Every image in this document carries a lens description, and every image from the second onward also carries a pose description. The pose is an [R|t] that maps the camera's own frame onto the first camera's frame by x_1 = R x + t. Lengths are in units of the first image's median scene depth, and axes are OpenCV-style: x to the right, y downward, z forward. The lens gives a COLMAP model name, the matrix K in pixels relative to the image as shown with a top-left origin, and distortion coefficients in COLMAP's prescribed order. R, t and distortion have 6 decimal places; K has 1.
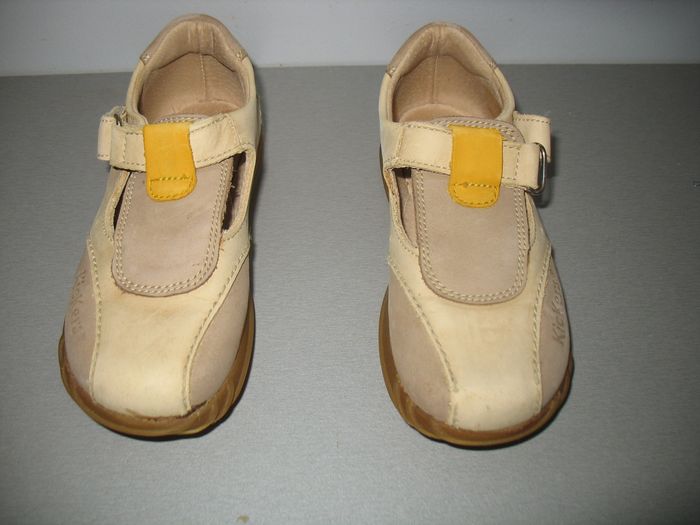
lens RADIAL K [[689.6, 0, 350.0], [0, 689.6, 262.5], [0, 0, 1]] dist [-0.116076, 0.021469]
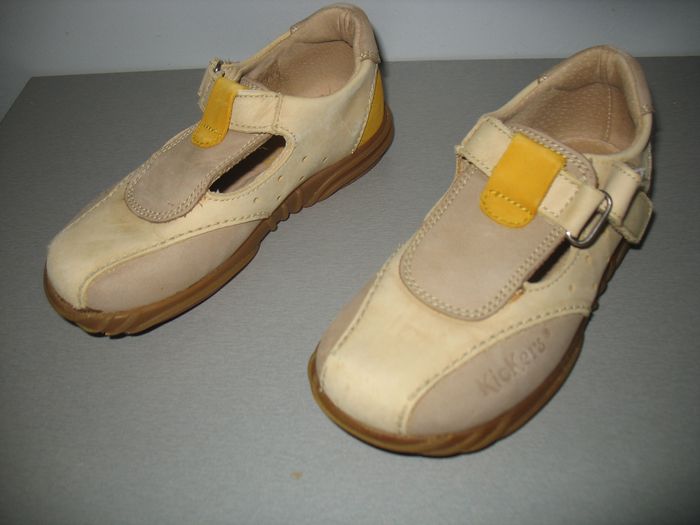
lens RADIAL K [[689.6, 0, 350.0], [0, 689.6, 262.5], [0, 0, 1]] dist [-0.116076, 0.021469]
pose [[0.709754, 0.448829, -0.542957, 0.548941], [-0.469606, 0.875967, 0.110239, -0.039876], [0.525091, 0.176733, 0.832493, 0.136733]]
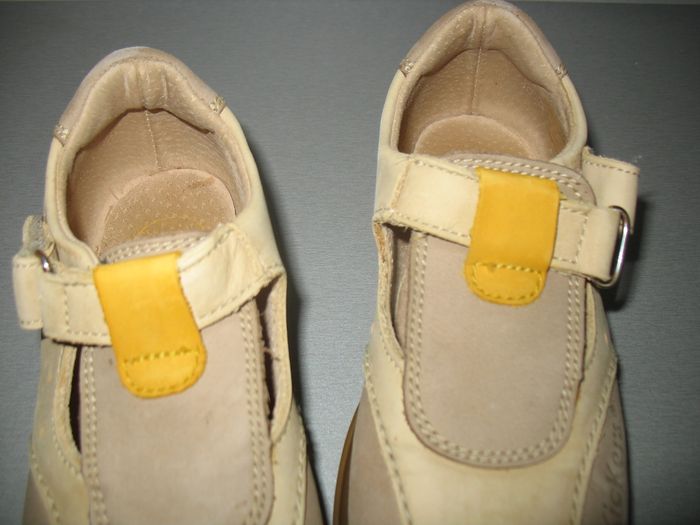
lens RADIAL K [[689.6, 0, 350.0], [0, 689.6, 262.5], [0, 0, 1]] dist [-0.116076, 0.021469]
pose [[0.991632, 0.100529, -0.080991, 0.087024], [-0.096331, 0.993874, 0.054179, -0.133596], [0.085941, -0.045924, 0.995241, 0.351232]]
